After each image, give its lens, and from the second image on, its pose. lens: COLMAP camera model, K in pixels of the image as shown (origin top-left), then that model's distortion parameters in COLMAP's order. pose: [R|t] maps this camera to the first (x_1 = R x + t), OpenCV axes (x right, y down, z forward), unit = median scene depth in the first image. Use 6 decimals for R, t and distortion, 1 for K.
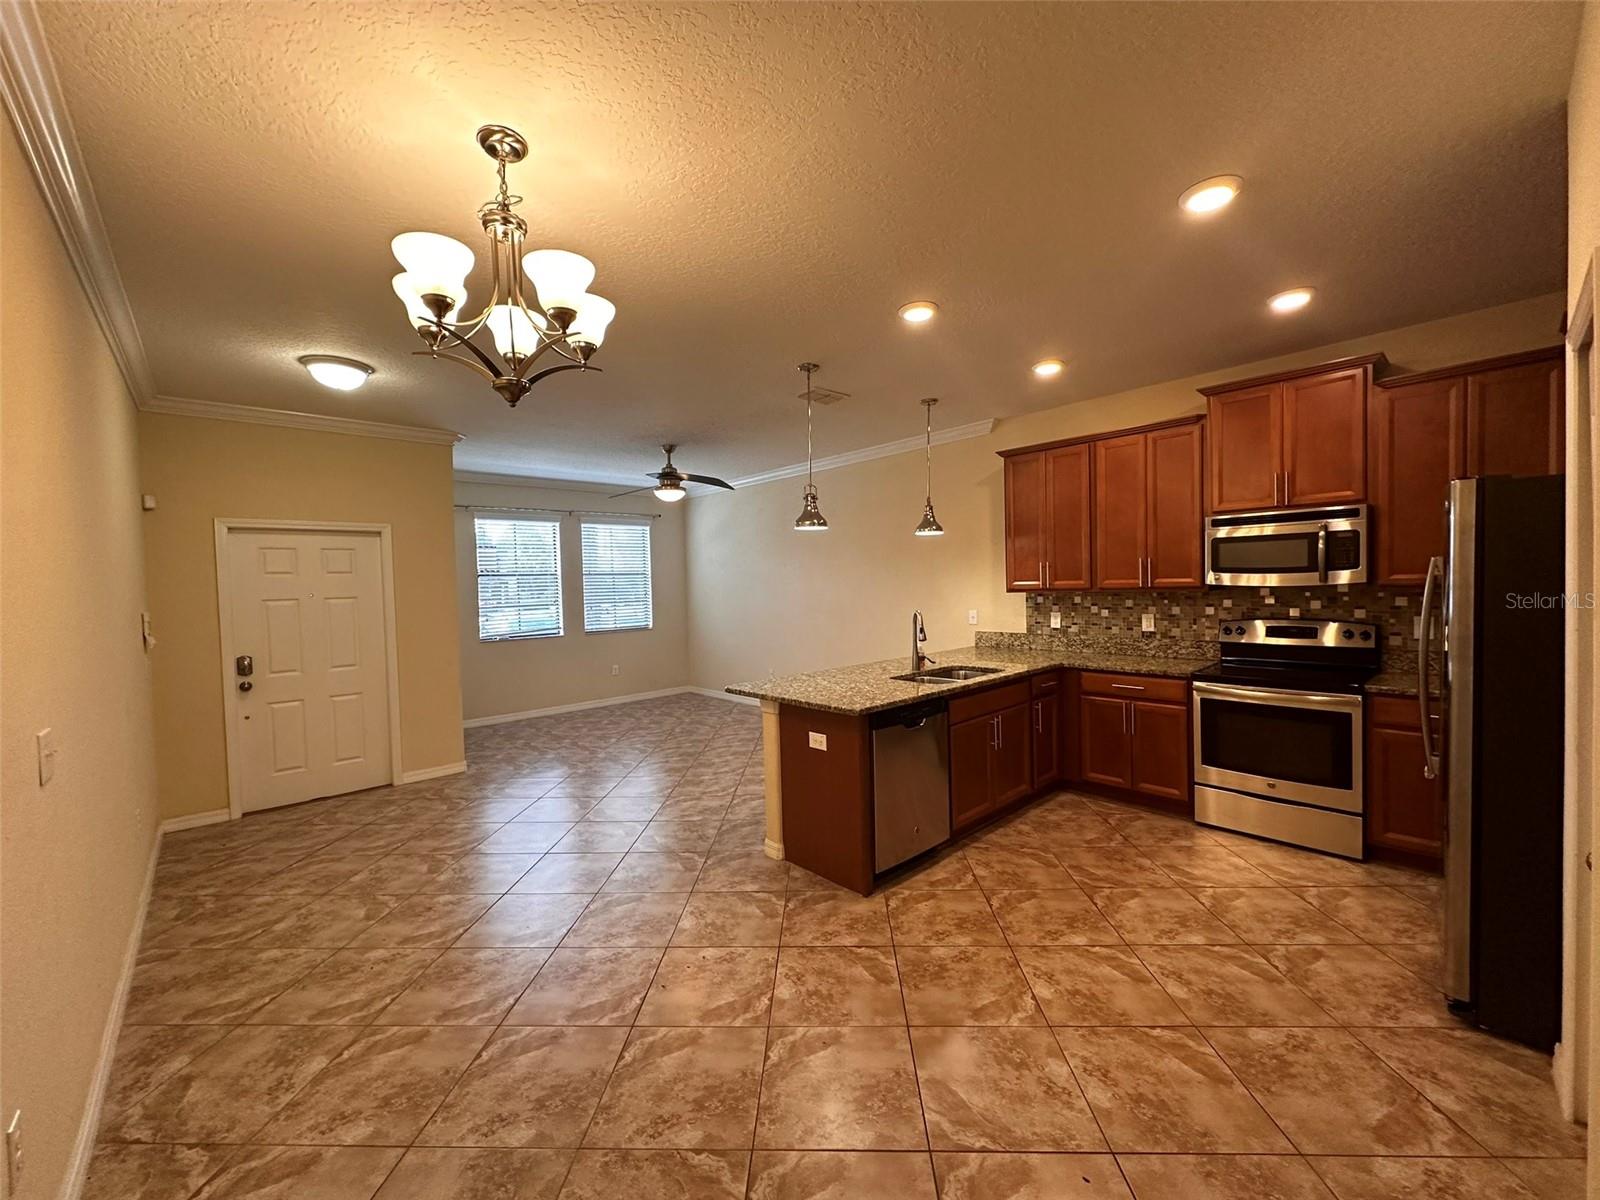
lens RADIAL K [[635.4, 0, 800.7], [0, 635.4, 601.2], [0, 0, 1]] dist [0.002414, 0.000528]
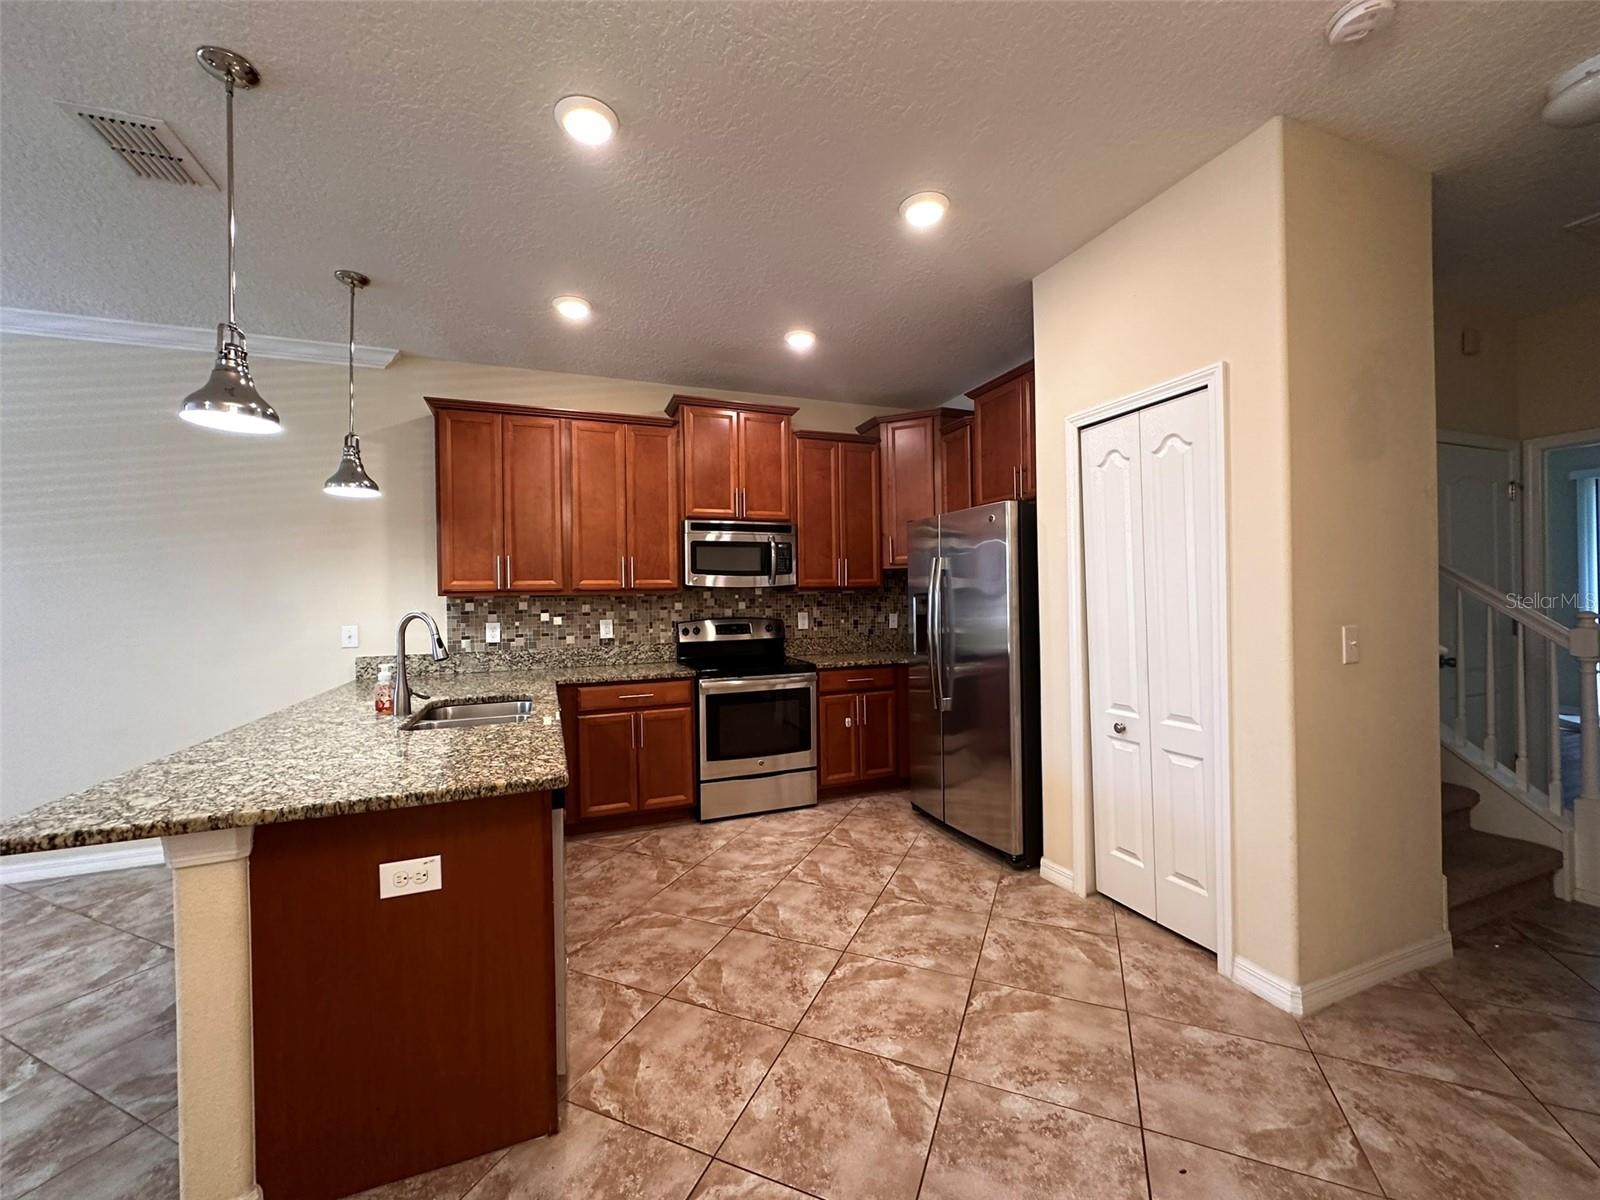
lens RADIAL K [[635.2, 0, 796.6], [0, 635.2, 600.2], [0, 0, 1]] dist [-0.002046, 0.000628]
pose [[0.354210, 0.019873, 0.934955, -0.262340], [0.036760, 0.998706, -0.035155, 0.041092], [-0.934443, 0.046822, 0.353021, 0.489307]]
